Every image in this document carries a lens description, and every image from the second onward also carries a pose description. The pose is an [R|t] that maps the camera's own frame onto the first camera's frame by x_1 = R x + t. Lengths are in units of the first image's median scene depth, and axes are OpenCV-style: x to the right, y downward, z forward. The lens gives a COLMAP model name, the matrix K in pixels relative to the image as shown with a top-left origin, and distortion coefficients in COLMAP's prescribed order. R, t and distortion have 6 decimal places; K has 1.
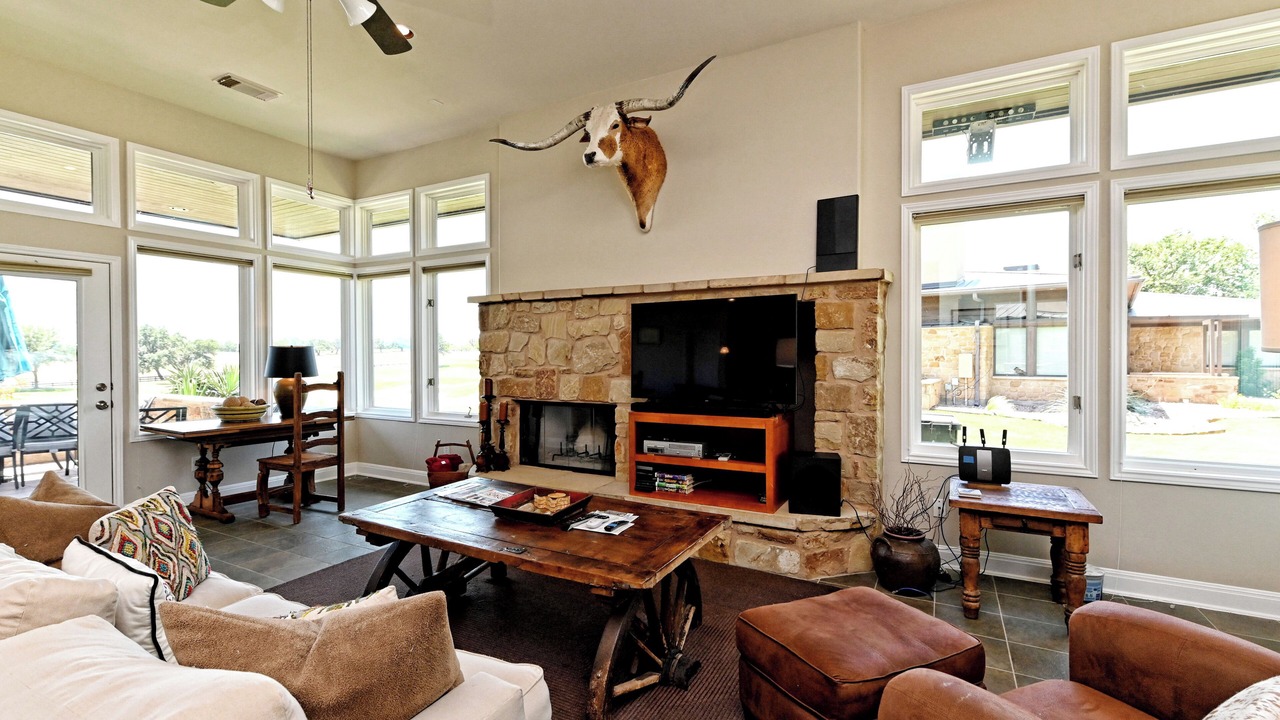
lens RADIAL K [[580.1, 0, 632.8], [0, 580.1, 358.4], [0, 0, 1]] dist [-0.018698, -0.003817]
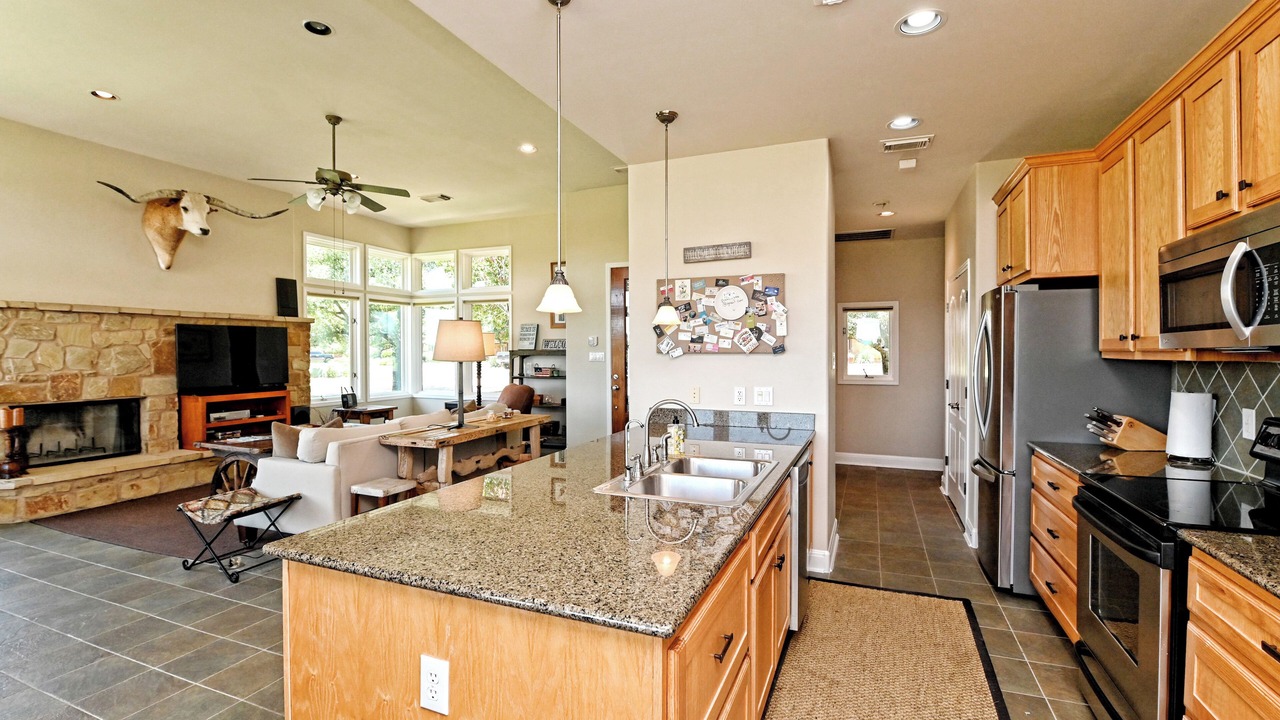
lens RADIAL K [[580.1, 0, 632.8], [0, 580.1, 358.4], [0, 0, 1]] dist [-0.018698, -0.003817]
pose [[-0.123621, -0.003400, 0.992324, -1.441363], [0.024036, 0.999690, 0.006419, 0.009020], [-0.992038, 0.024645, -0.123502, 0.057461]]
